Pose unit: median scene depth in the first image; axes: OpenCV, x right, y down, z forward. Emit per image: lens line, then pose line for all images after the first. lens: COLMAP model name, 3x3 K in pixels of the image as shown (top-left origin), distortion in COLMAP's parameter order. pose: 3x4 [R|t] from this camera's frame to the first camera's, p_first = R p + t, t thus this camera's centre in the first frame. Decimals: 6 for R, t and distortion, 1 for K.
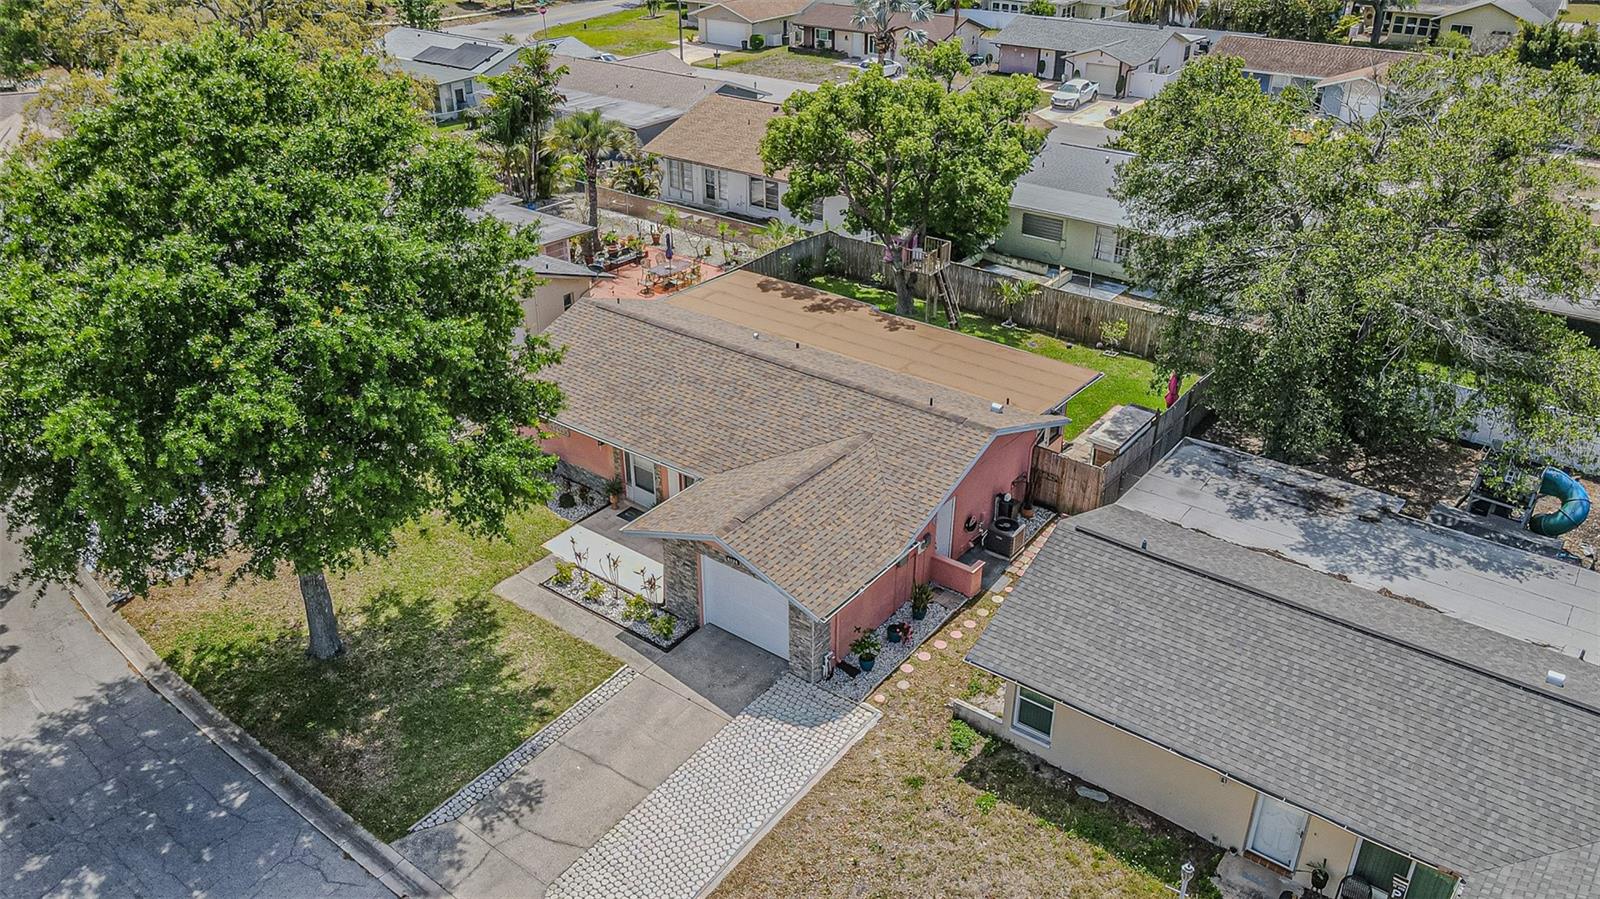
lens RADIAL K [[1188.3, 0, 800.0], [0, 1188.3, 449.5], [0, 0, 1]] dist [-0.009698, 0.043449]
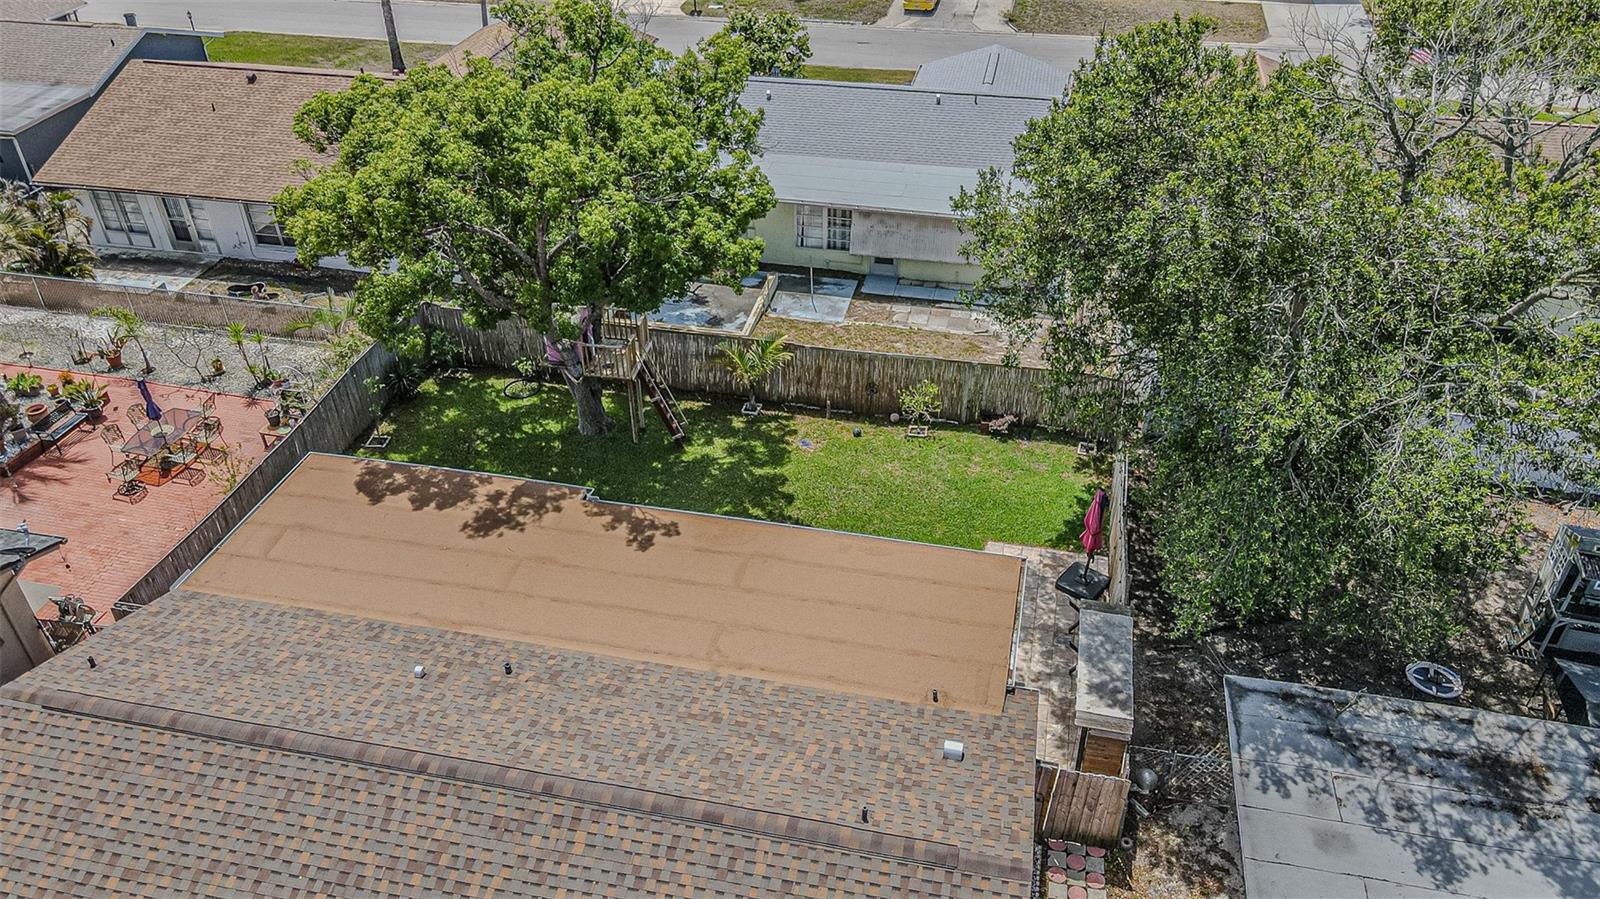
lens RADIAL K [[1188.3, 0, 800.0], [0, 1188.3, 449.5], [0, 0, 1]] dist [-0.009698, 0.043449]
pose [[0.905584, -0.253928, 0.339763, -0.029802], [0.209389, 0.964229, 0.162541, -0.187378], [-0.368883, -0.076052, 0.926359, 0.384042]]
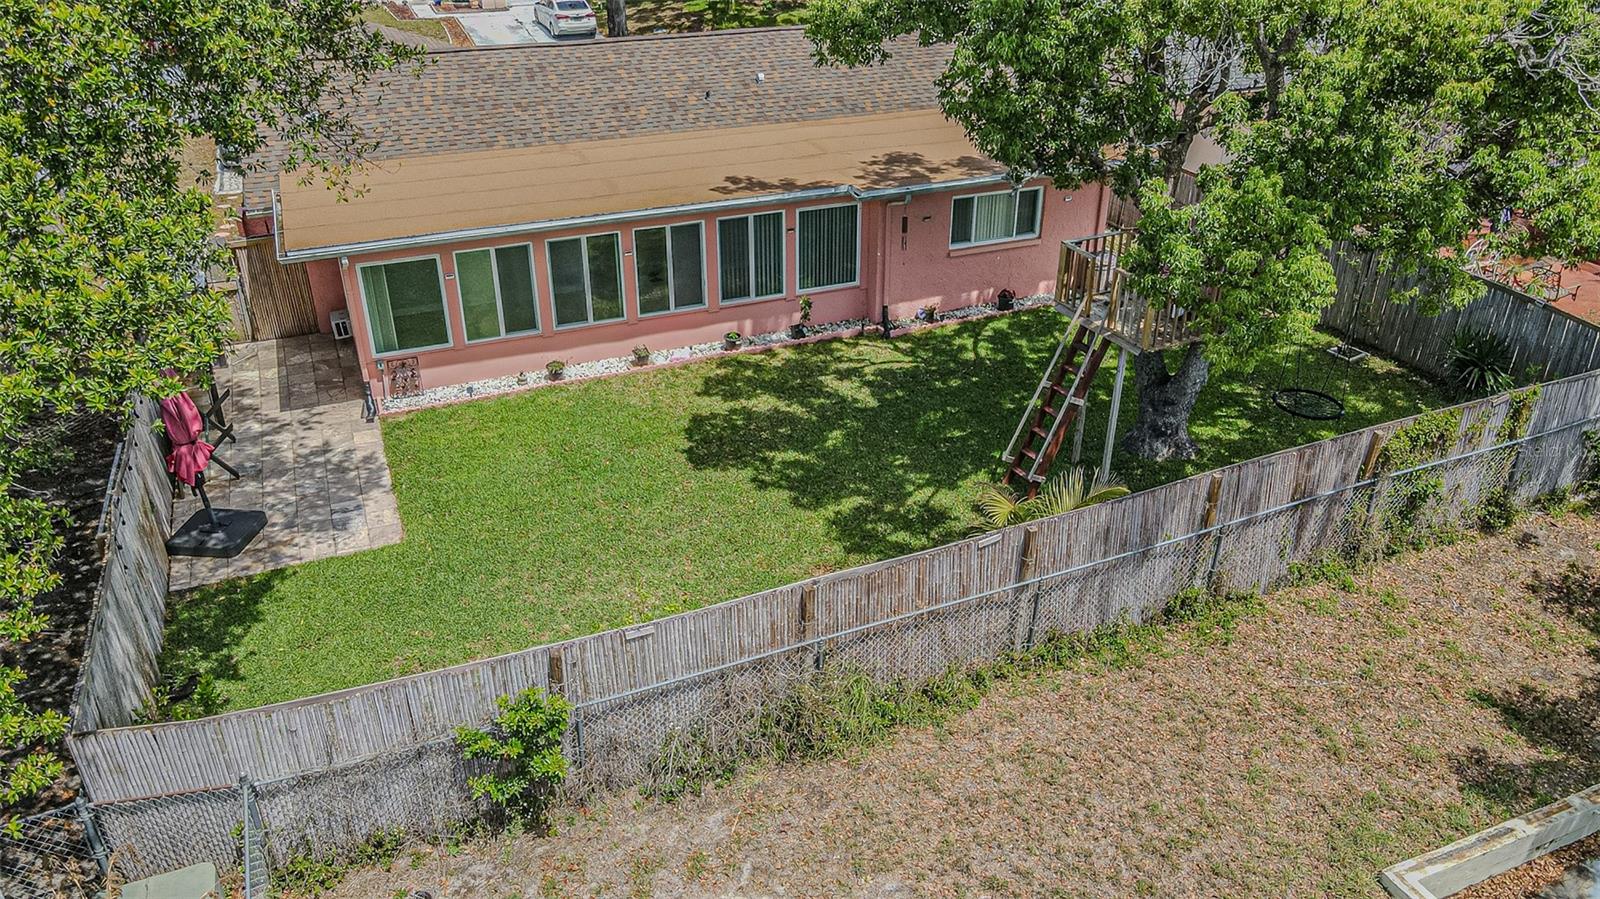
lens RADIAL K [[1188.3, 0, 800.0], [0, 1188.3, 449.5], [0, 0, 1]] dist [-0.009698, 0.043449]
pose [[-0.492948, 0.410549, -0.767107, 0.416313], [-0.421012, 0.659022, 0.623248, -0.294311], [0.761414, 0.630190, -0.152018, 0.990158]]
